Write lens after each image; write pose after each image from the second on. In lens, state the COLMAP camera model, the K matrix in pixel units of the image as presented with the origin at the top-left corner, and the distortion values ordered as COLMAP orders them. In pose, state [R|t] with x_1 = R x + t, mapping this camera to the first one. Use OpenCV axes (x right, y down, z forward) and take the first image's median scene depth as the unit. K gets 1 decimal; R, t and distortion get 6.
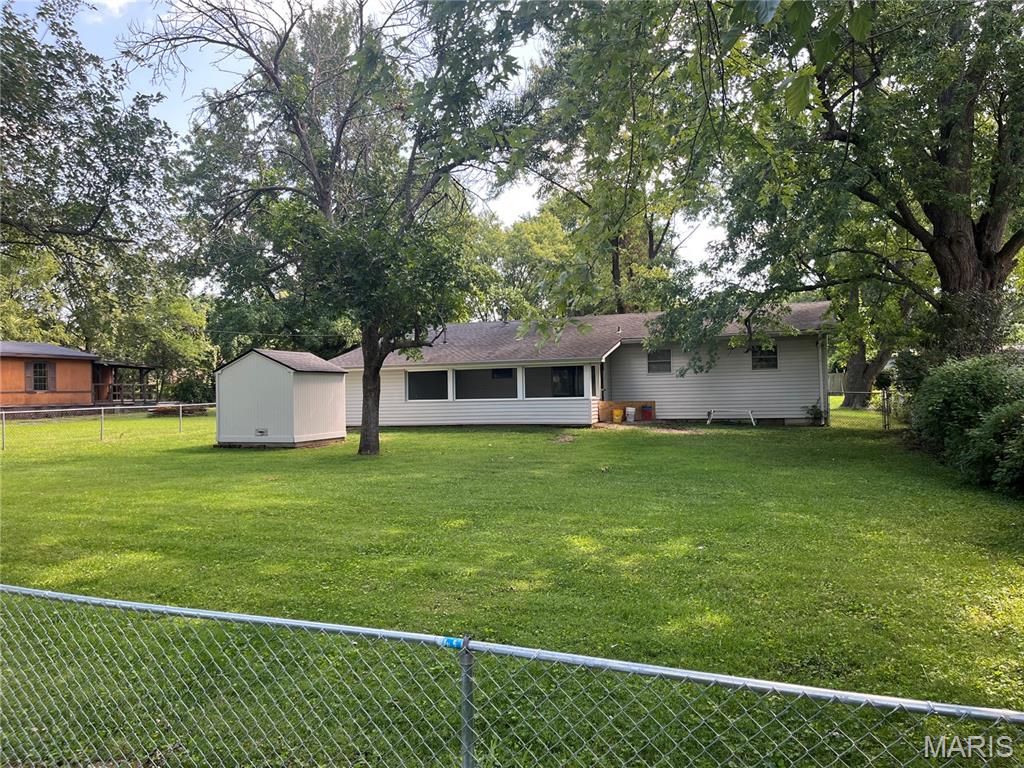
lens RADIAL K [[763.6, 0, 512.0], [0, 763.6, 384.0], [0, 0, 1]] dist [0.086142, -0.121947]
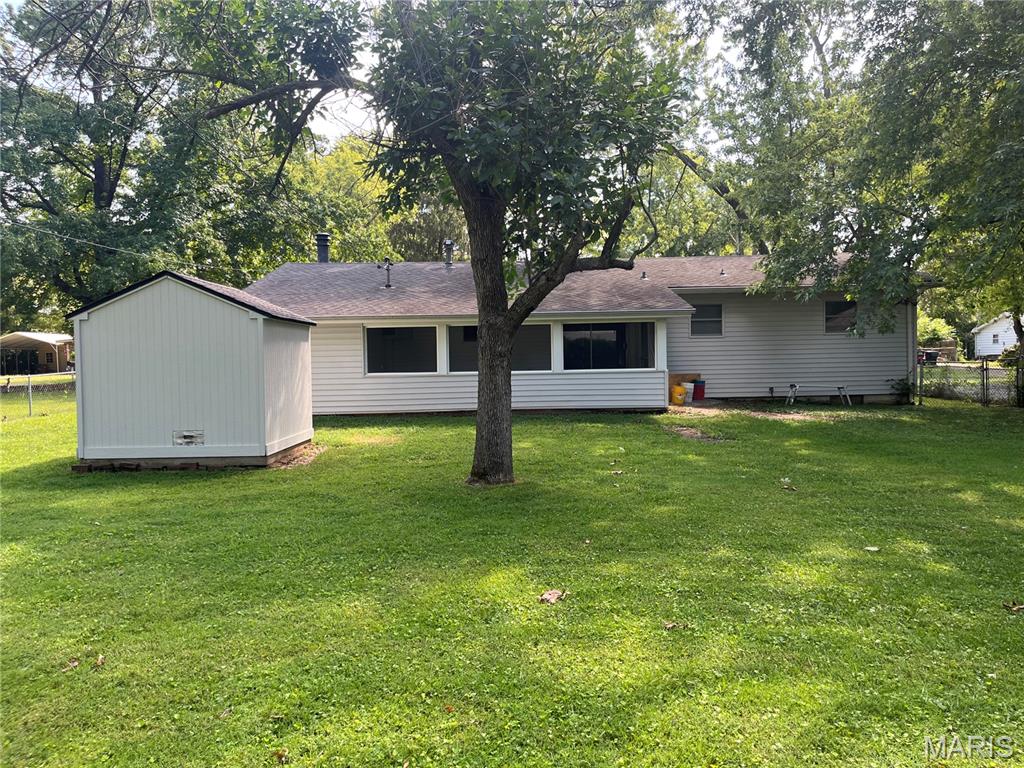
lens RADIAL K [[763.6, 0, 512.0], [0, 763.6, 384.0], [0, 0, 1]] dist [0.086142, -0.121947]
pose [[0.933269, -0.007663, 0.359096, -0.271440], [-0.005061, 0.999393, 0.034478, 0.008135], [-0.359143, -0.033995, 0.932663, 0.400217]]
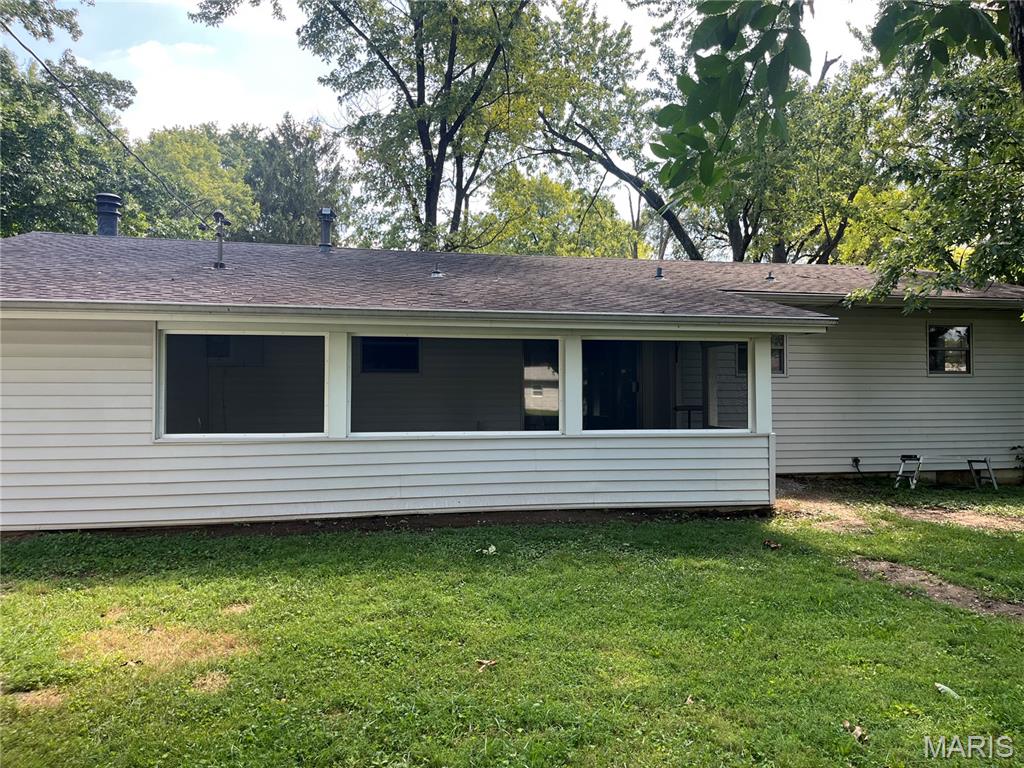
lens RADIAL K [[763.6, 0, 512.0], [0, 763.6, 384.0], [0, 0, 1]] dist [0.086142, -0.121947]
pose [[0.839013, 0.032306, 0.543152, -0.198258], [-0.022439, 0.999441, -0.024782, 0.007196], [-0.543649, 0.008605, 0.839268, 0.748503]]
